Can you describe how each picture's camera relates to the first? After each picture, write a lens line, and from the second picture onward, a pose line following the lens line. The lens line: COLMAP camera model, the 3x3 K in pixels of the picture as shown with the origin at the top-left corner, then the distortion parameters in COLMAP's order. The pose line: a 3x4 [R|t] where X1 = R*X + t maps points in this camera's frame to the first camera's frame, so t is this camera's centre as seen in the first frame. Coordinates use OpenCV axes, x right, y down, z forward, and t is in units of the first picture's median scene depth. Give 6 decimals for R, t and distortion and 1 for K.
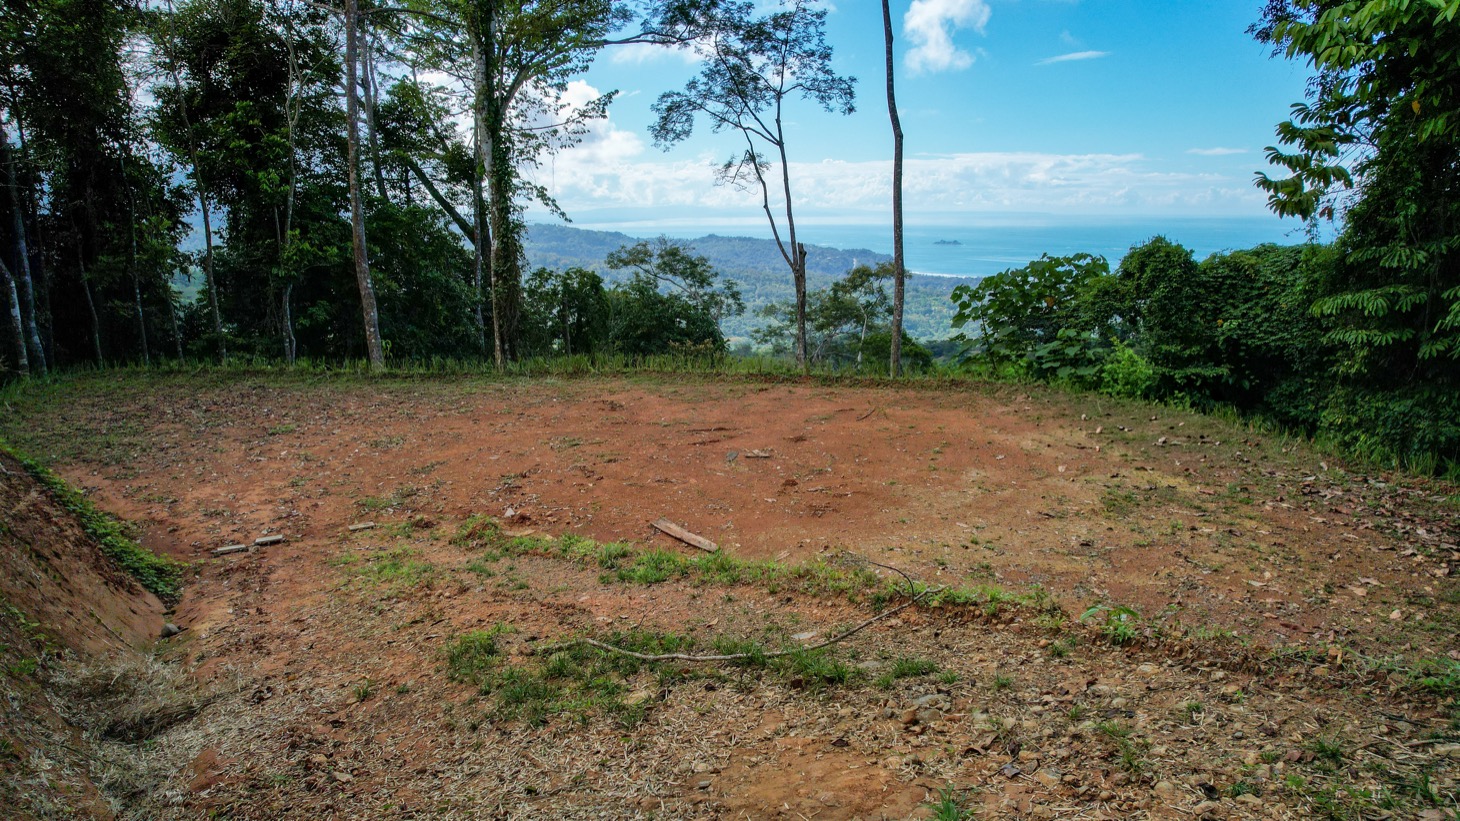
lens RADIAL K [[981.3, 0, 732.7], [0, 981.3, 408.5], [0, 0, 1]] dist [-0.001648, 0.000211]
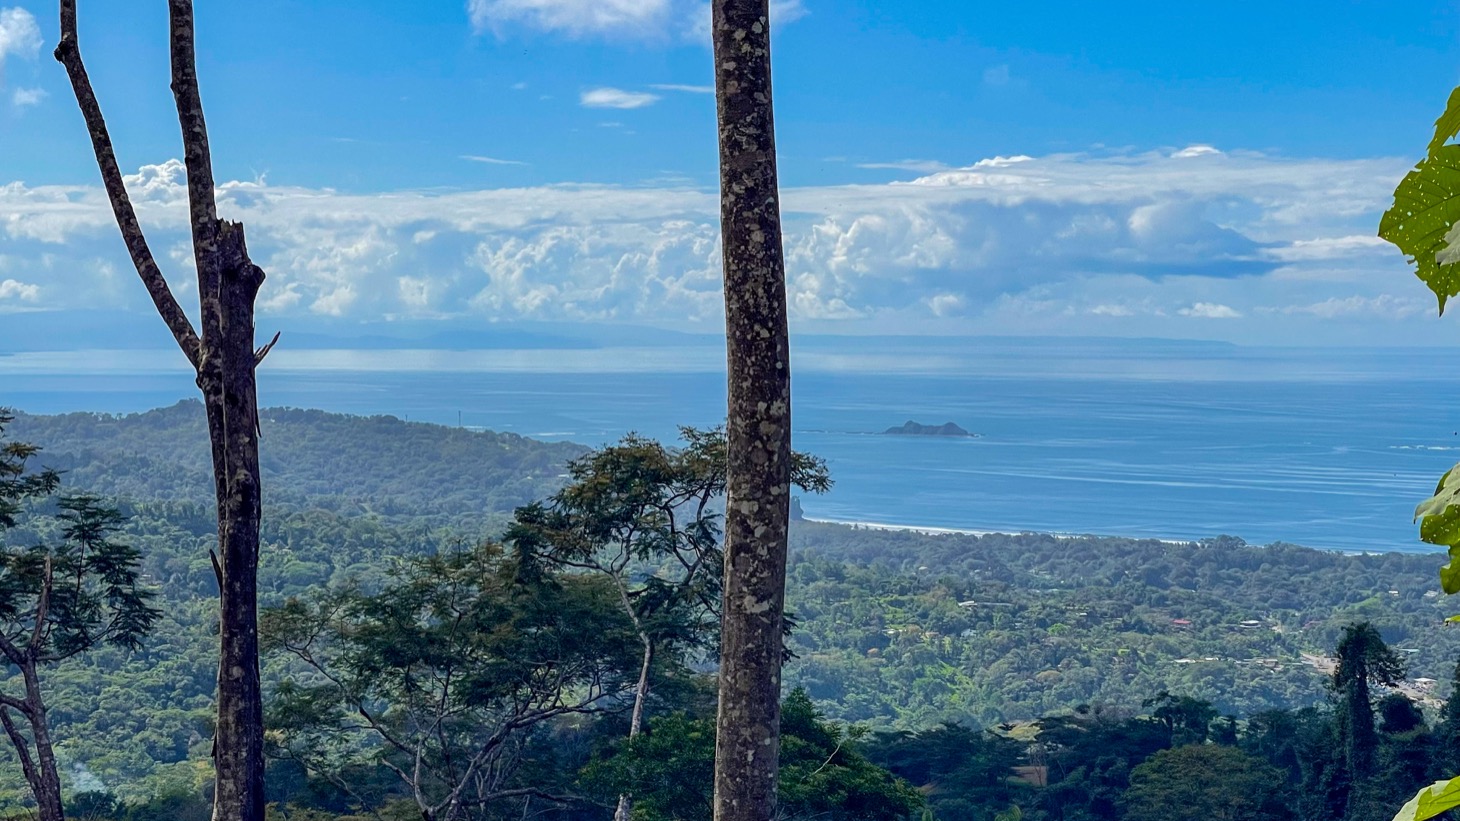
lens RADIAL K [[3107.5, 0, 734.1], [0, 3107.5, 406.8], [0, 0, 1]] dist [0.201631, 0.000000]
pose [[0.988662, 0.003559, 0.150116, 0.038644], [0.022572, 0.984837, -0.172009, -0.016892], [-0.148452, 0.173447, 0.973590, 0.220638]]
